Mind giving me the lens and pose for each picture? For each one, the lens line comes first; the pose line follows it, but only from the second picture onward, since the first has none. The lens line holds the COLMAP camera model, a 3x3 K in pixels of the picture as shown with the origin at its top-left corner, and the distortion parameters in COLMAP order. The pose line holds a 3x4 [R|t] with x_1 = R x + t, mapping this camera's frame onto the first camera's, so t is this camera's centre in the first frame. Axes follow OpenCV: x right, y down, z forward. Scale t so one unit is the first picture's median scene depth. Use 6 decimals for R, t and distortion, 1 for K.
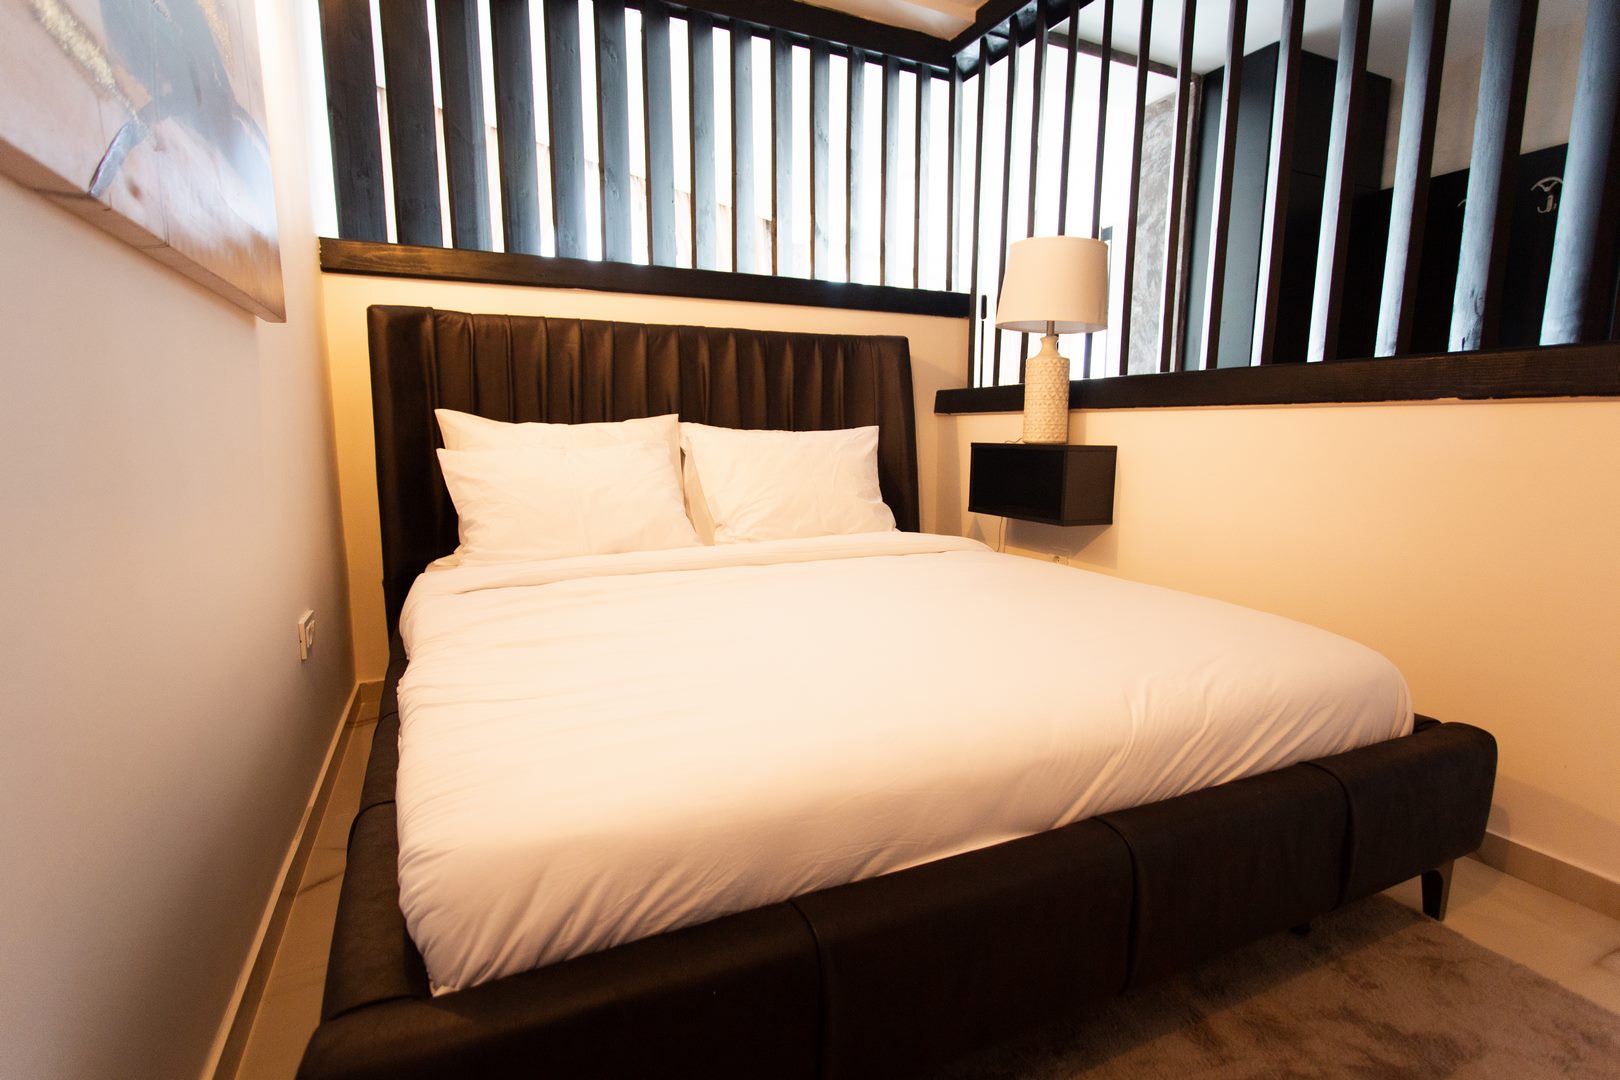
lens RADIAL K [[790.7, 0, 858.9], [0, 790.7, 535.3], [0, 0, 1]] dist [0.014970, -0.002200]
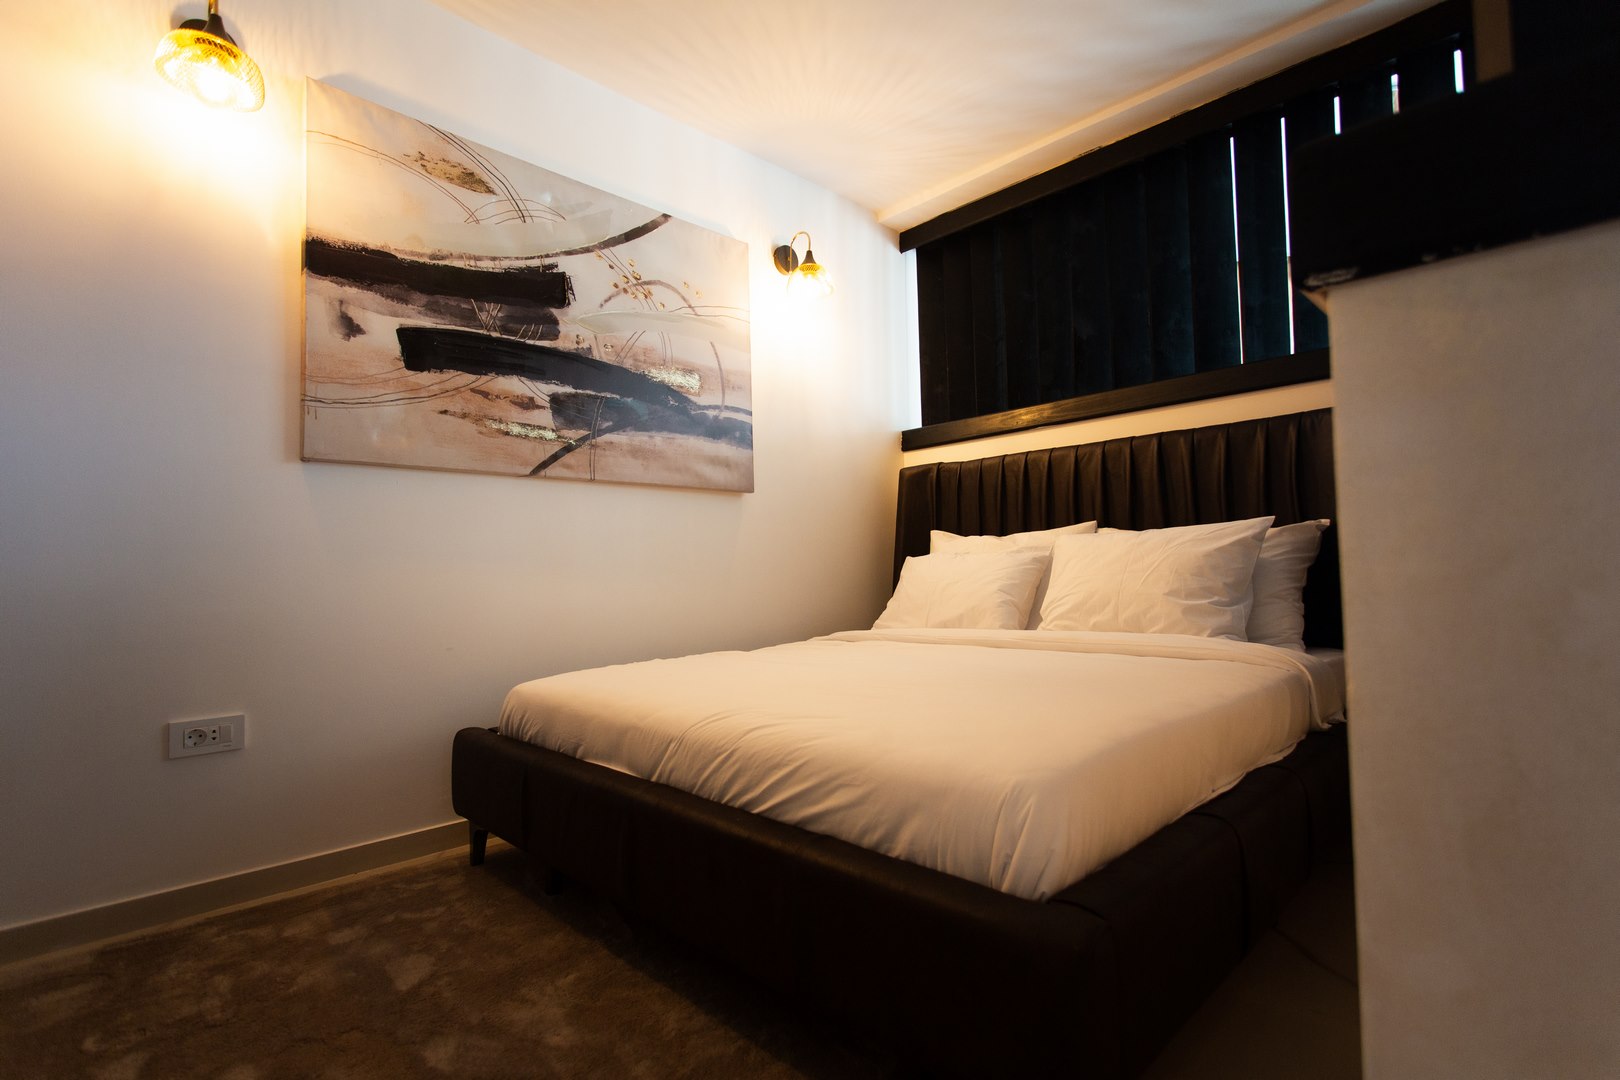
lens RADIAL K [[790.7, 0, 817.5], [0, 790.7, 546.6], [0, 0, 1]] dist [0.014970, -0.002200]
pose [[0.326932, -0.040223, -0.944191, 0.788228], [-0.096823, 0.992411, -0.075803, 0.004380], [0.940075, 0.116202, 0.320557, 0.334216]]
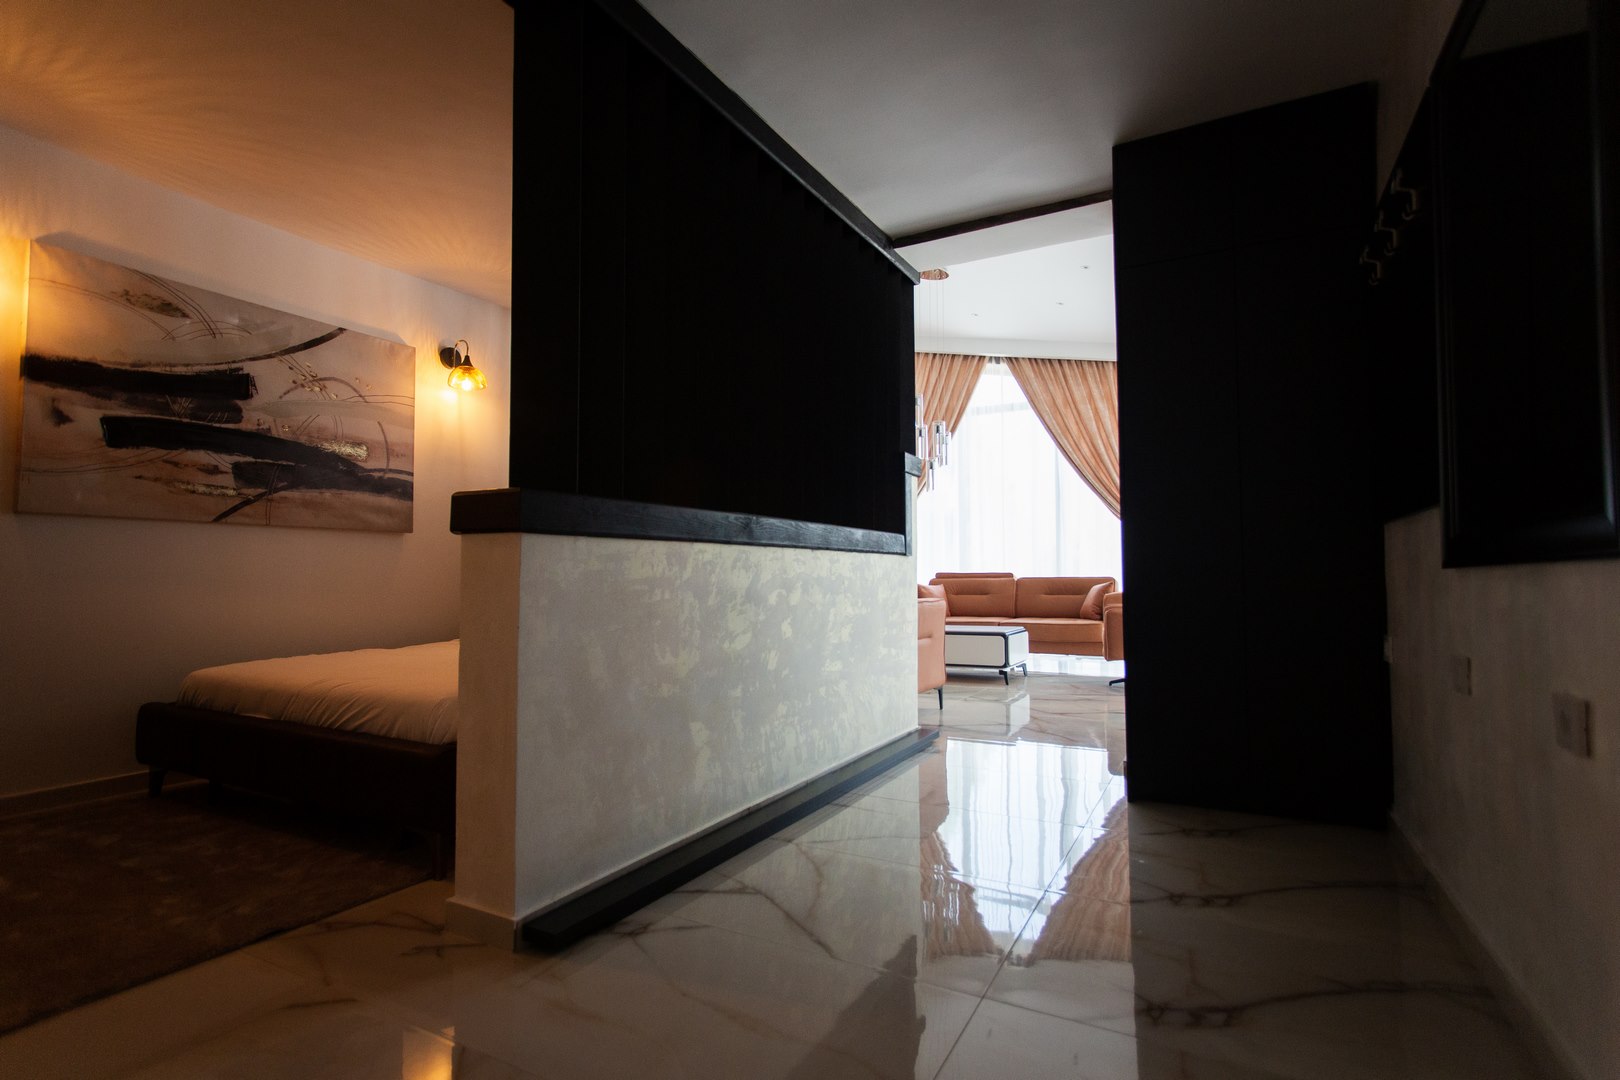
lens RADIAL K [[790.7, 0, 830.8], [0, 790.7, 548.7], [0, 0, 1]] dist [0.014970, -0.002200]
pose [[0.585585, -0.029727, -0.810066, 1.491898], [-0.100378, 0.988977, -0.108855, -0.037378], [0.804372, 0.145057, 0.576146, 0.376731]]
